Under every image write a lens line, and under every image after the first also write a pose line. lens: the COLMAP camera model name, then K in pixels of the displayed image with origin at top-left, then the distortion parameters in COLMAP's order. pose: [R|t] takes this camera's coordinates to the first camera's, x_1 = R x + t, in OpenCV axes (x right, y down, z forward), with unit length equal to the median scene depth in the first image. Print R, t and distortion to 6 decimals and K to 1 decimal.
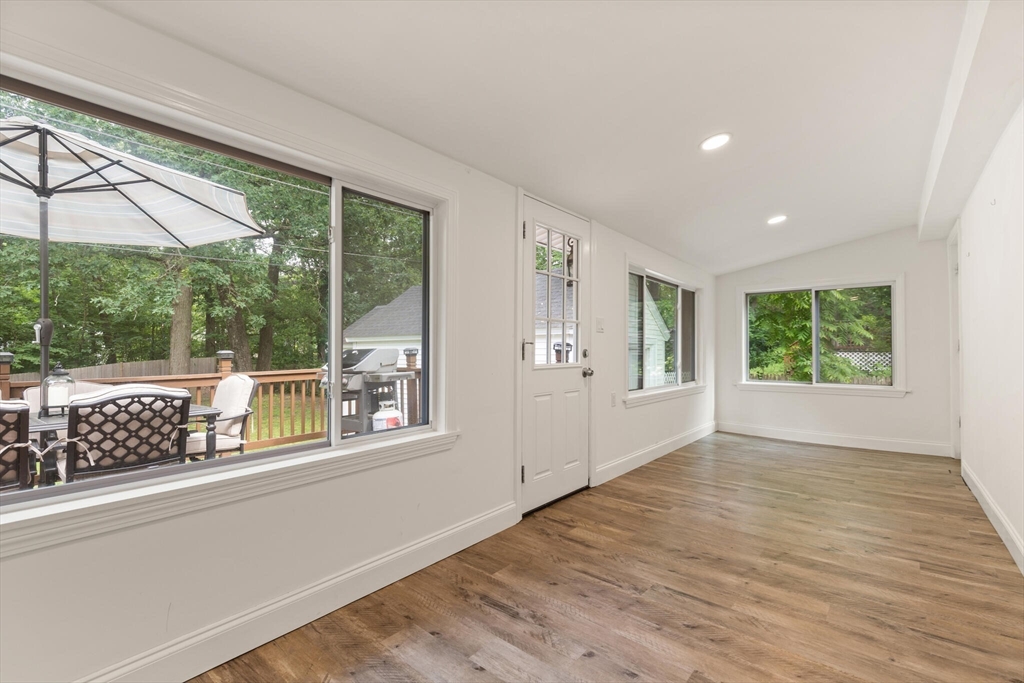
lens RADIAL K [[452.1, 0, 512.0], [0, 452.1, 341.5], [0, 0, 1]] dist [0.000405, -0.000184]
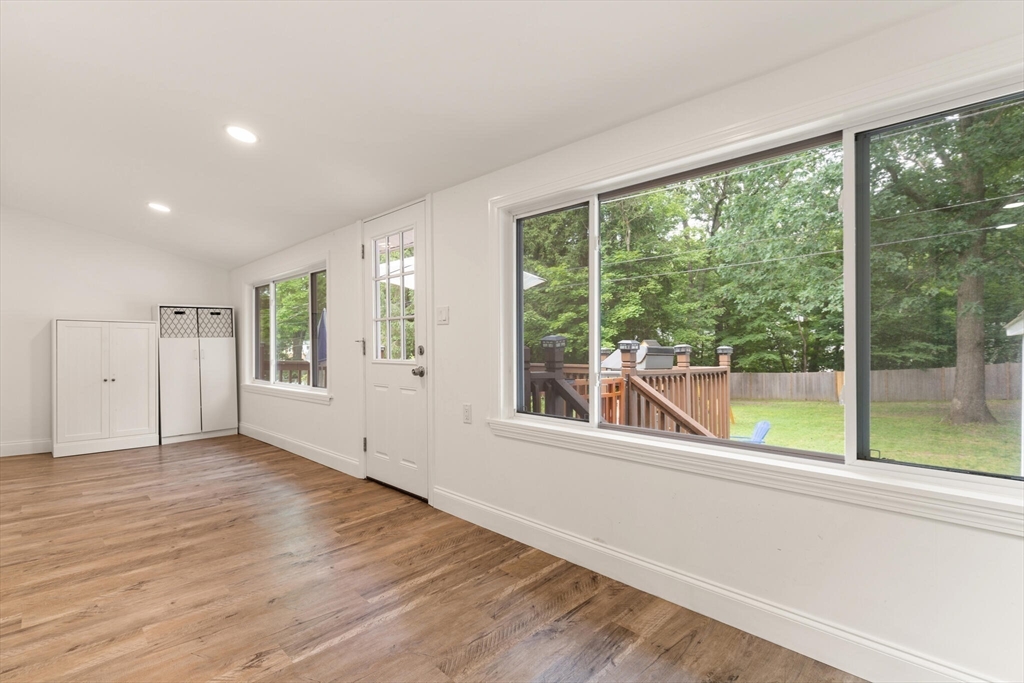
lens RADIAL K [[462.4, 0, 511.5], [0, 462.4, 346.7], [0, 0, 1]] dist [0.001661, -0.000092]
pose [[-0.062322, -0.000973, -0.998056, 1.366348], [0.016453, 0.999863, -0.002002, 0.029877], [0.997920, -0.016546, -0.062298, 1.576961]]
